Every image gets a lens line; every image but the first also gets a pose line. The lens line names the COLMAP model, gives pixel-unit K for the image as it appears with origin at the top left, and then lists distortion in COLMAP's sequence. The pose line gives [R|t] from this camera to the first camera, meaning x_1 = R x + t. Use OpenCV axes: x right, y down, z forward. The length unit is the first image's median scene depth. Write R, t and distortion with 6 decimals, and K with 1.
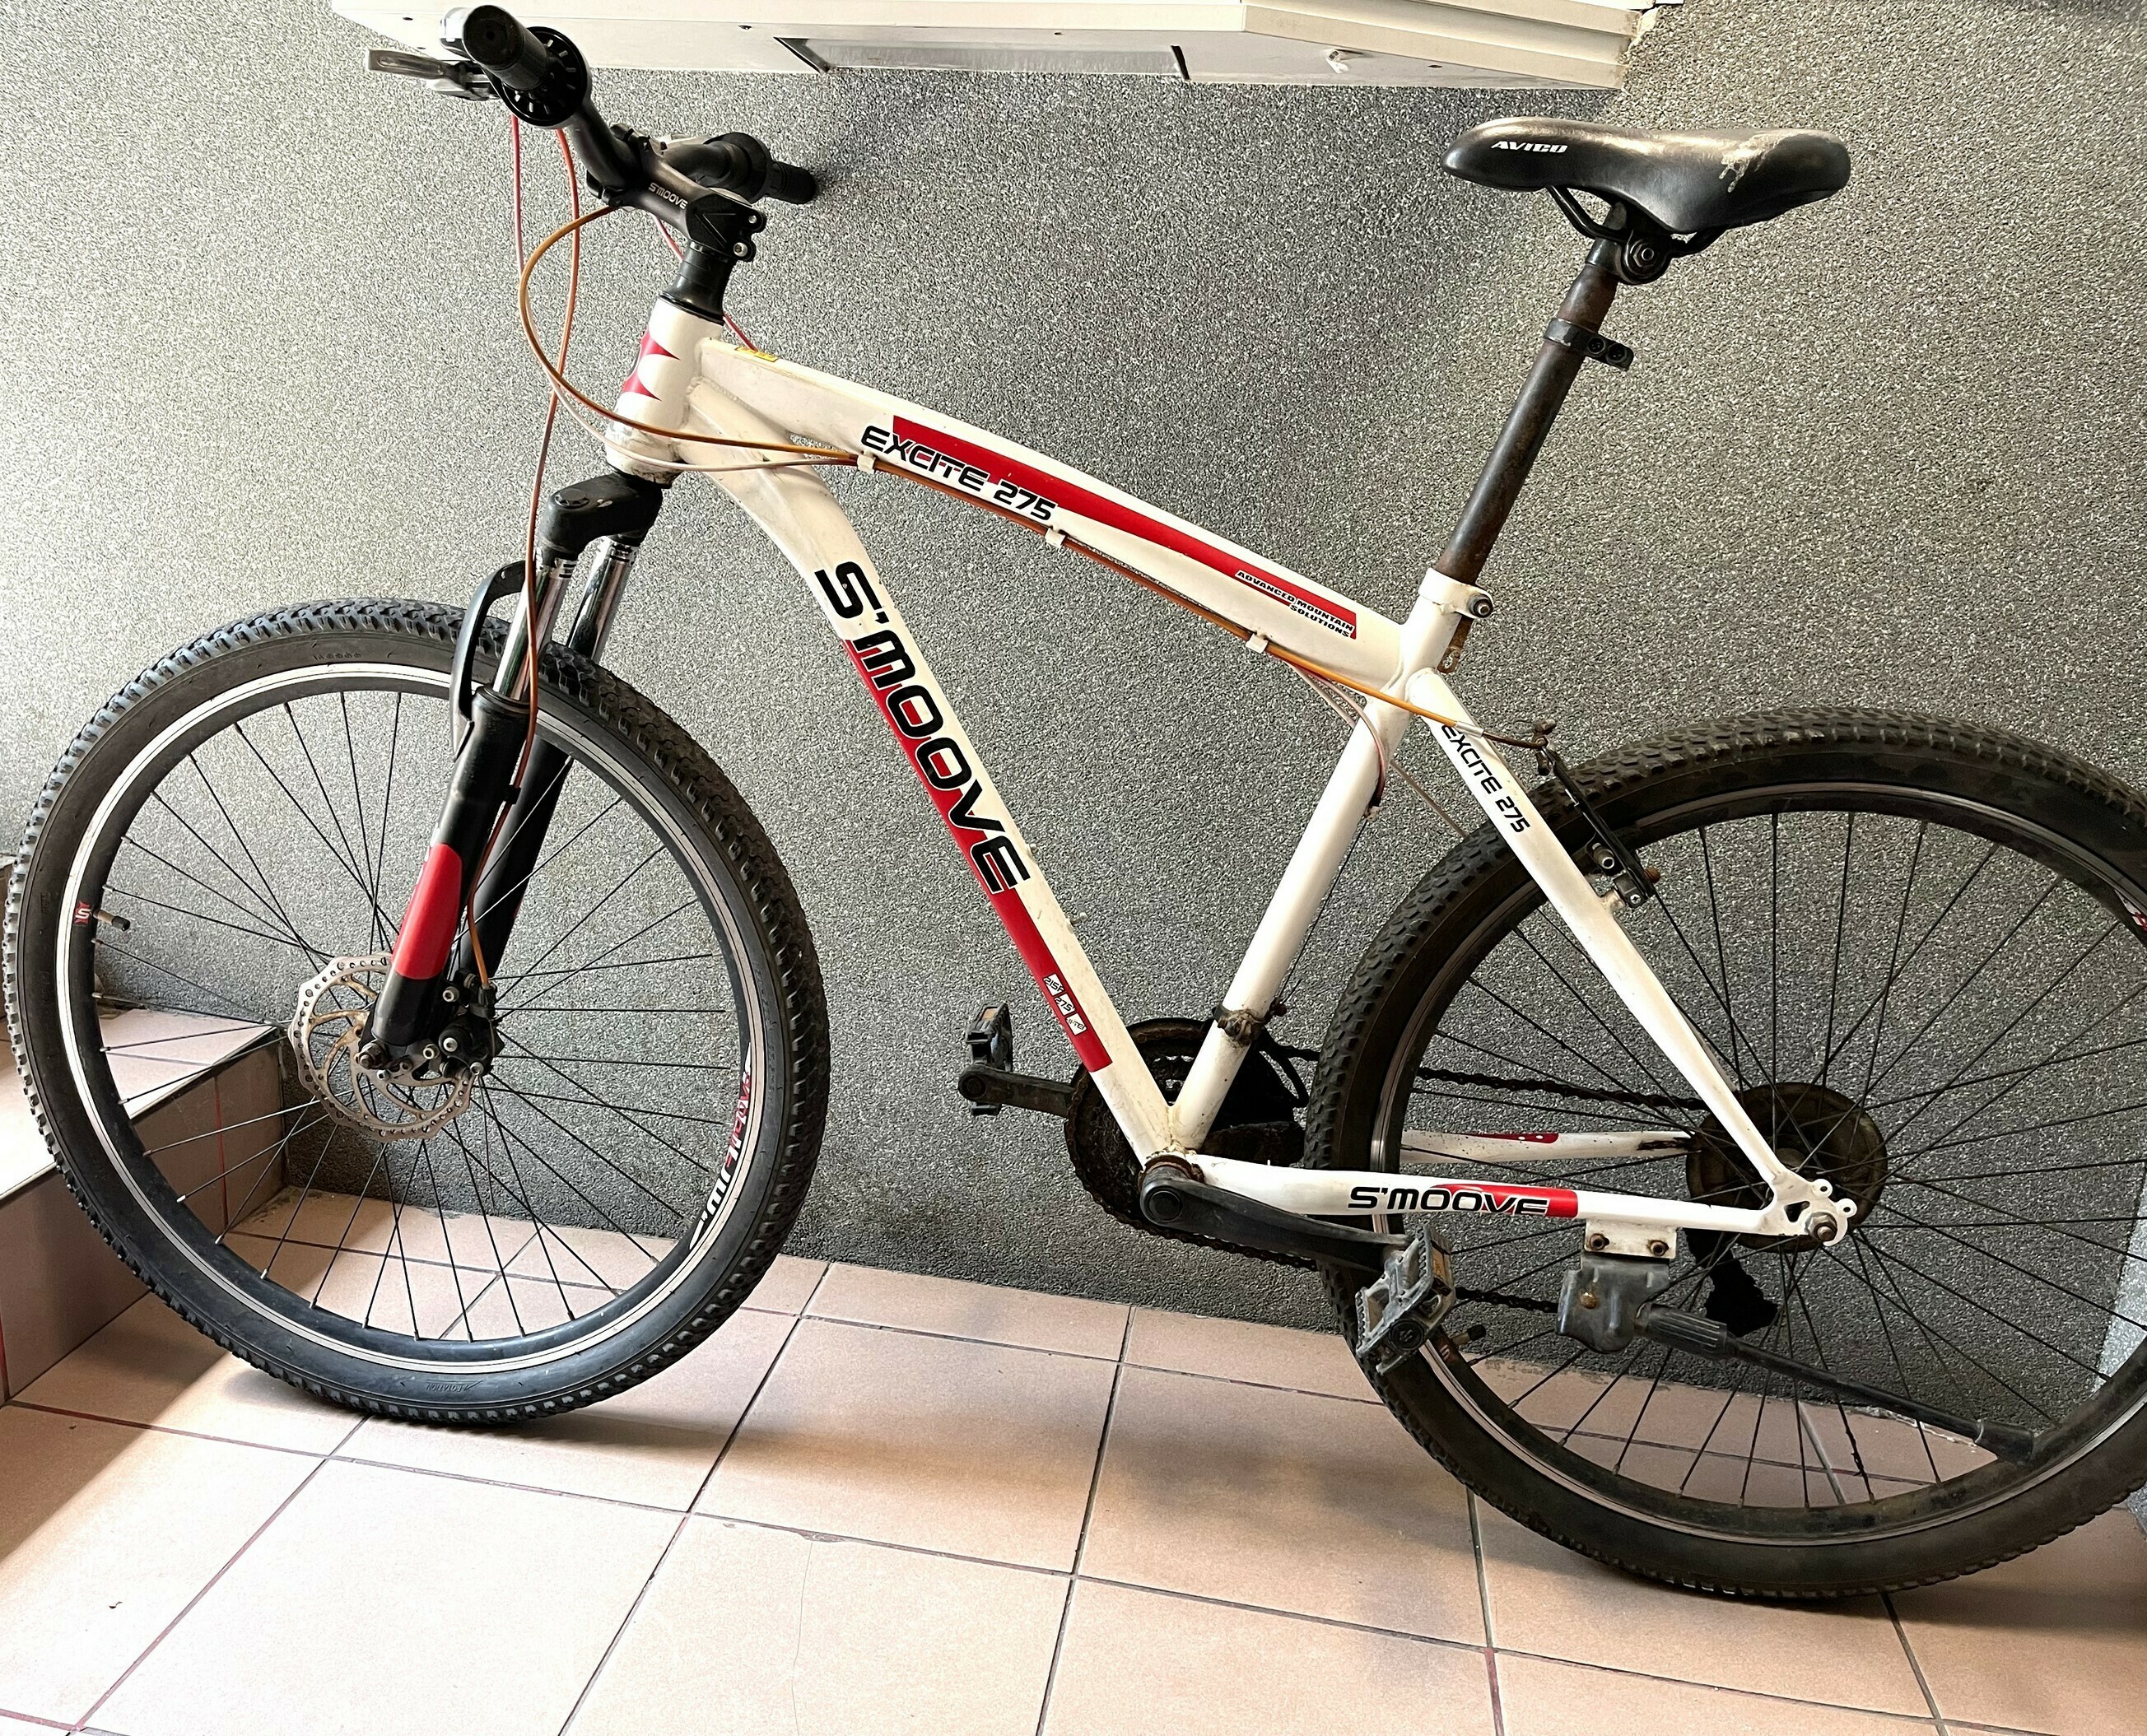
lens RADIAL K [[1675.0, 0, 1014.0], [0, 1675.0, 878.9], [0, 0, 1]] dist [0.079842, -0.114097]
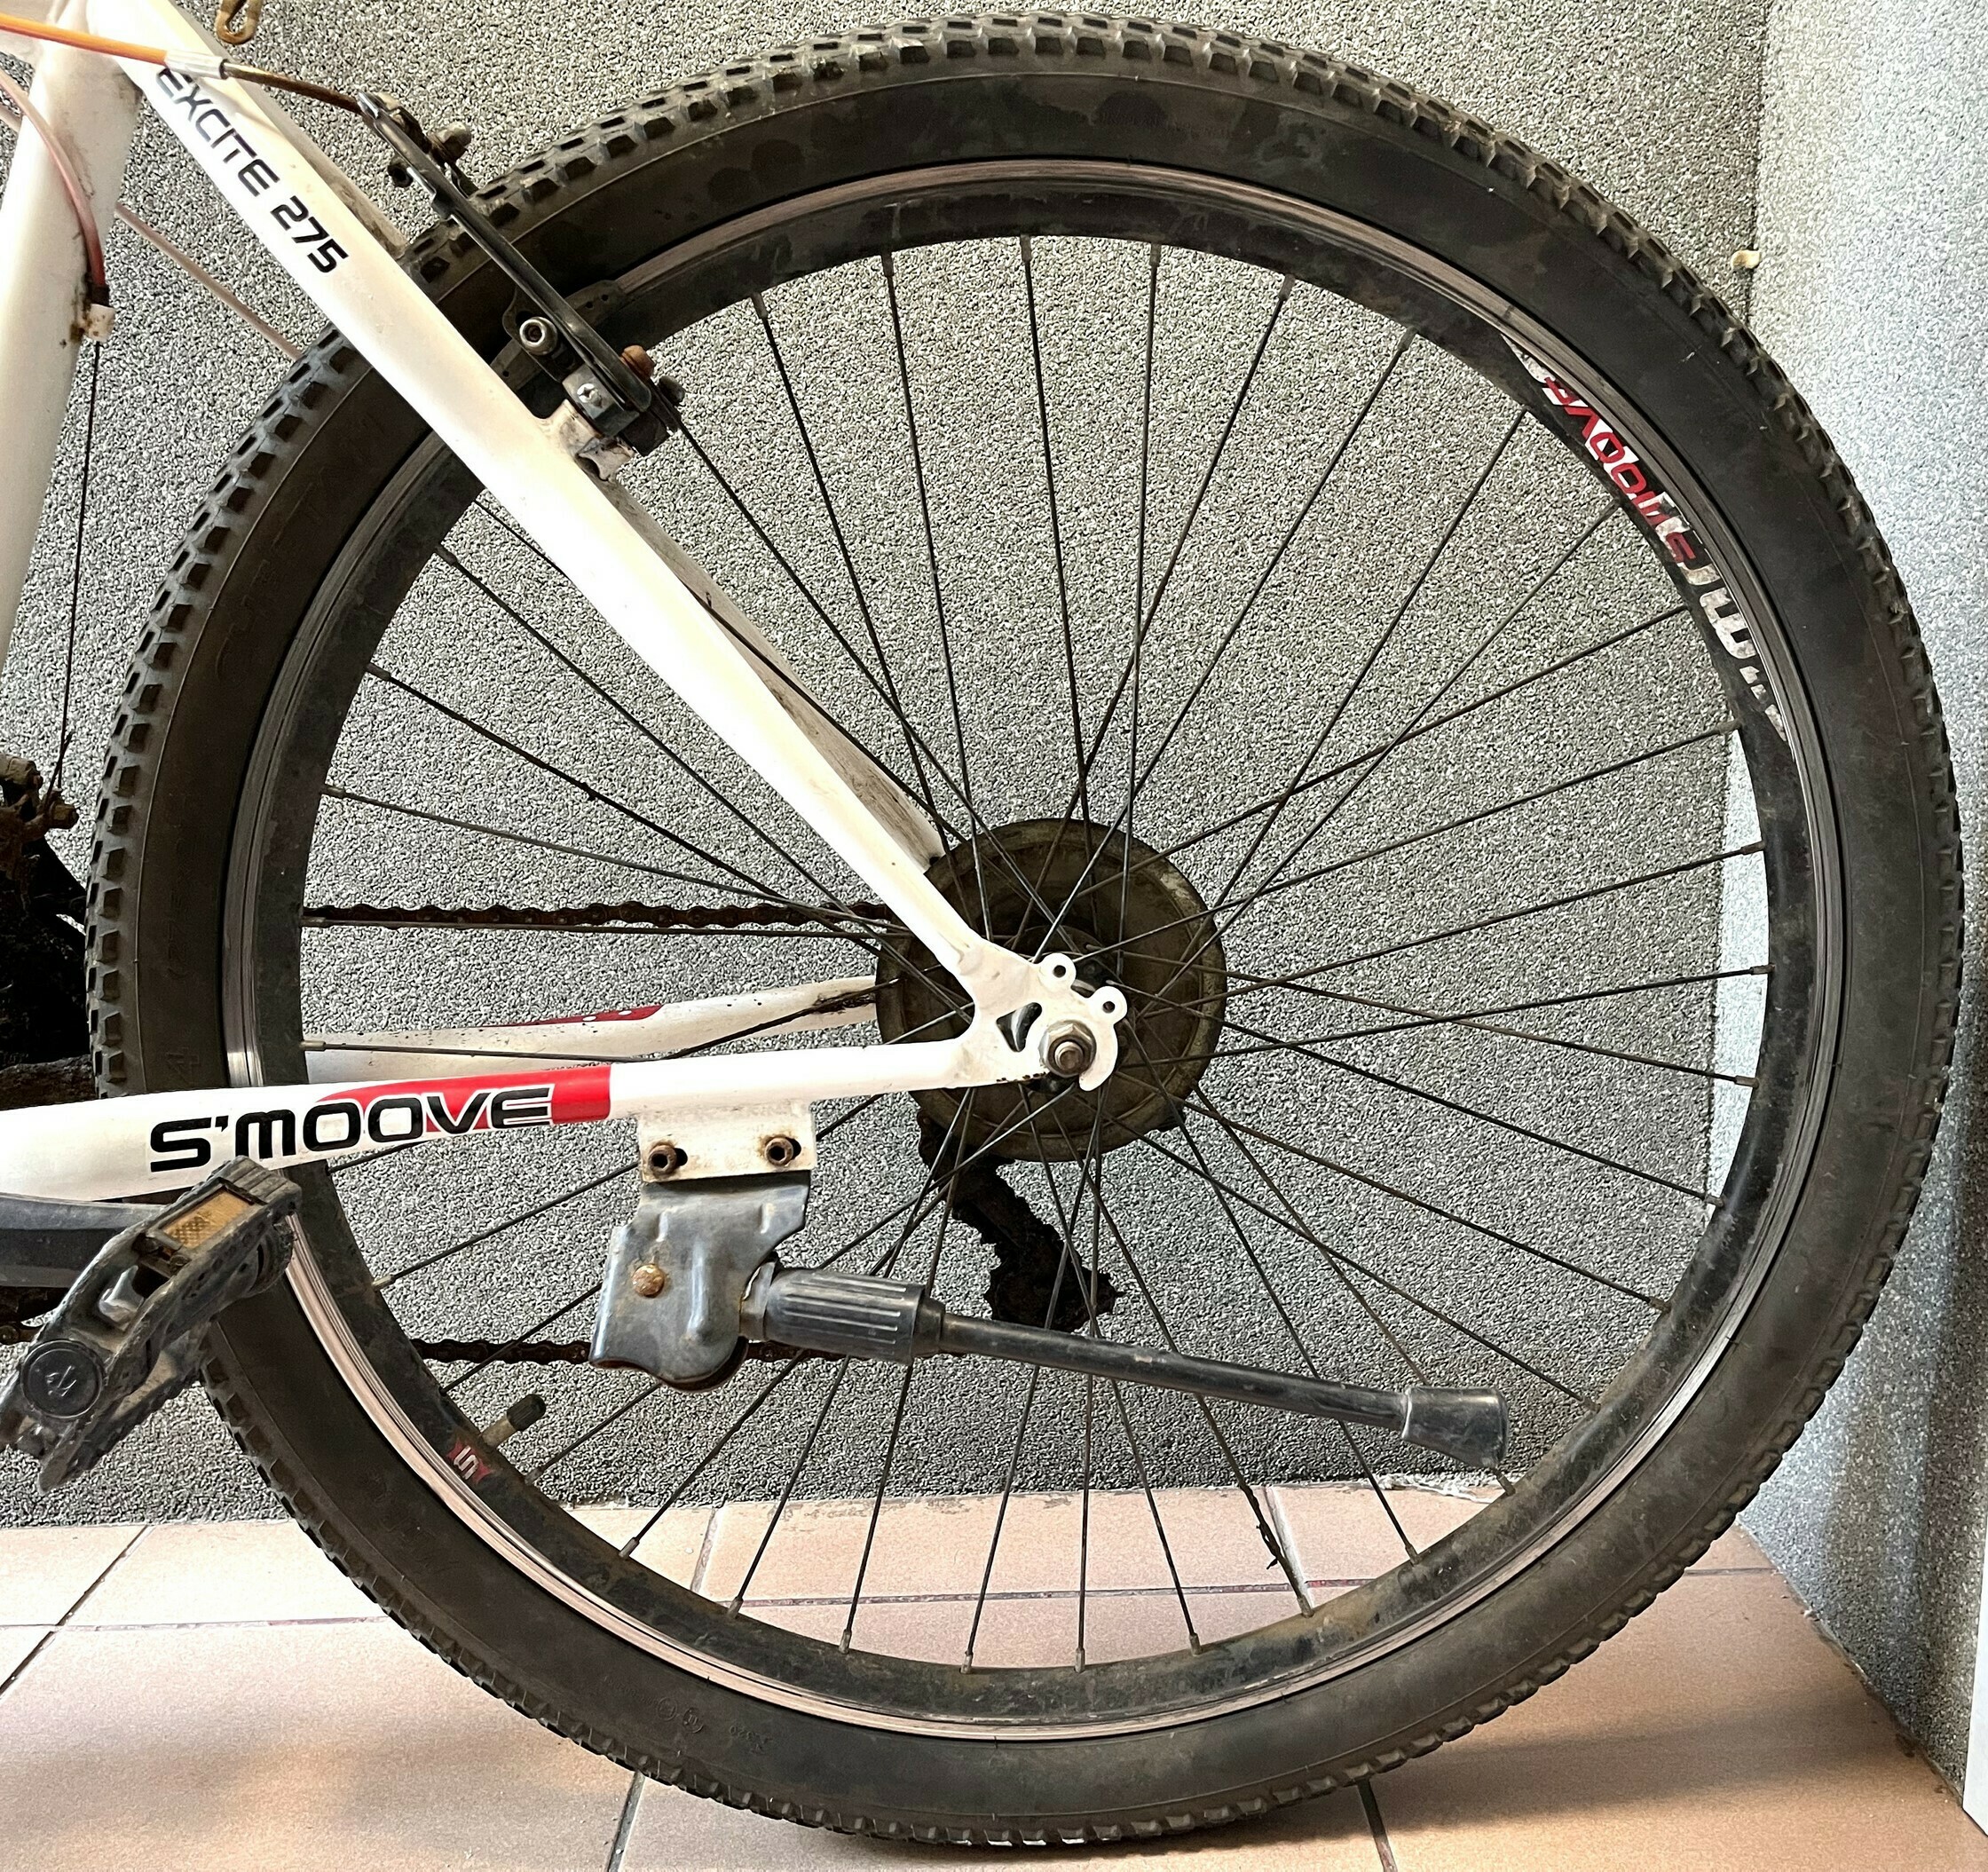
lens RADIAL K [[1843.0, 0, 994.0], [0, 1843.0, 936.0], [0, 0, 1]] dist [0.025222, 0.004889]
pose [[0.973499, -0.102803, 0.204281, 0.337857], [0.121918, 0.989041, -0.083270, 0.208015], [-0.193481, 0.105969, 0.975364, 0.461283]]
